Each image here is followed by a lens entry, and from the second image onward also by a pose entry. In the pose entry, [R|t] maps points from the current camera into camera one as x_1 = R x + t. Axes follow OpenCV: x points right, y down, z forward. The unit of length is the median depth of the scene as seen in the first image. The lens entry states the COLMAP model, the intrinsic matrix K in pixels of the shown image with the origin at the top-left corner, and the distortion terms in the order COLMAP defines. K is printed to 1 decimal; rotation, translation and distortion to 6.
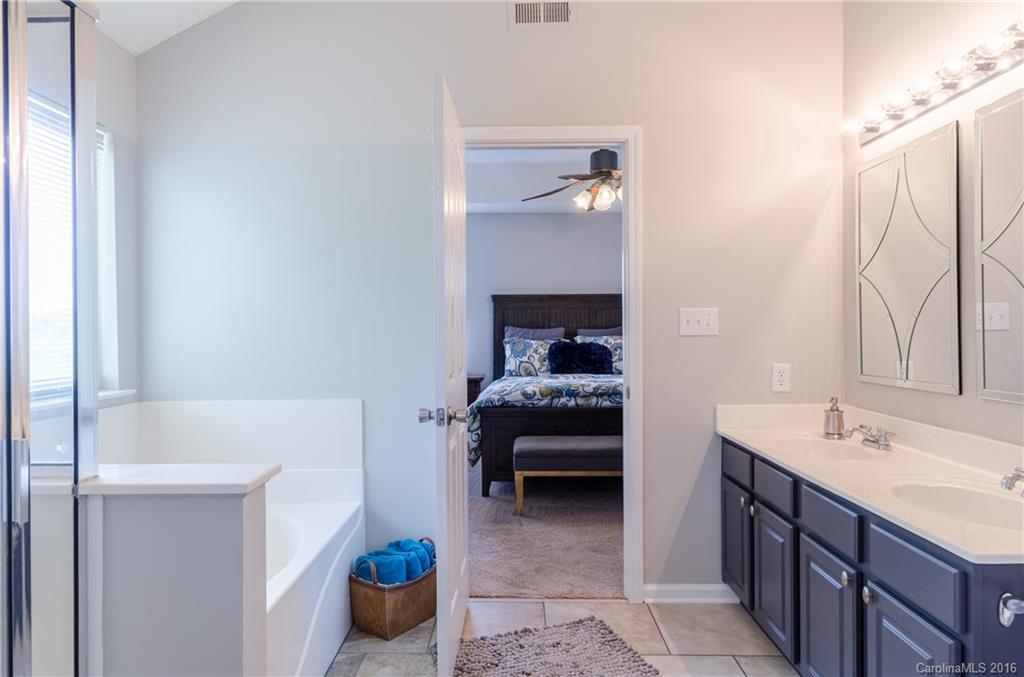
lens RADIAL K [[647.8, 0, 510.0], [0, 647.8, 333.3], [0, 0, 1]] dist [0.001413, 0.001217]
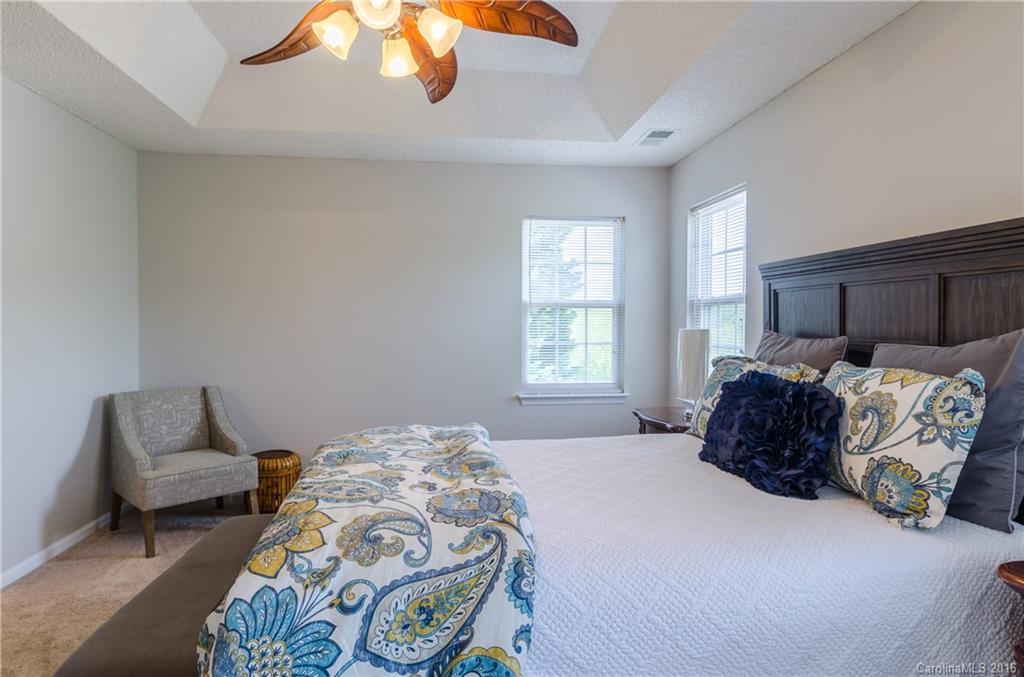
lens RADIAL K [[597.8, 0, 512.0], [0, 597.8, 338.5], [0, 0, 1]] dist [0.000822, 0.000118]
pose [[0.132746, 0.029343, -0.990716, 0.417546], [-0.000140, 0.999562, 0.029587, -0.018978], [0.991150, -0.003788, 0.132692, 0.798914]]
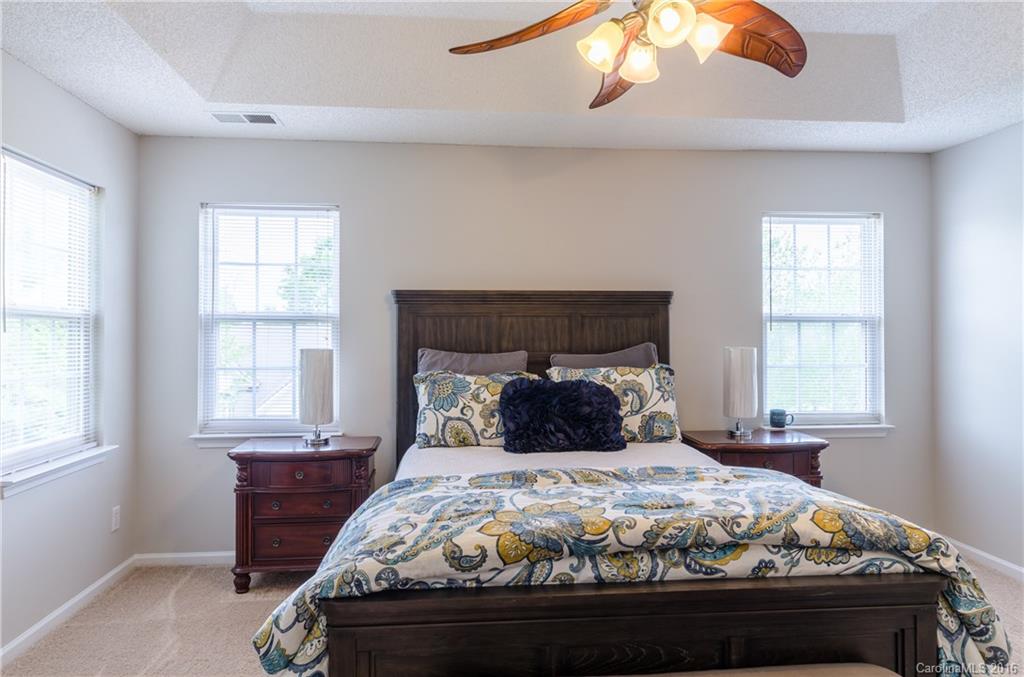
lens RADIAL K [[647.8, 0, 510.0], [0, 647.8, 333.3], [0, 0, 1]] dist [0.001413, 0.001217]
pose [[0.994061, 0.003827, 0.108758, 0.010146], [-0.002151, 0.999877, -0.015521, -0.016187], [-0.108804, 0.015195, 0.993947, 0.477816]]
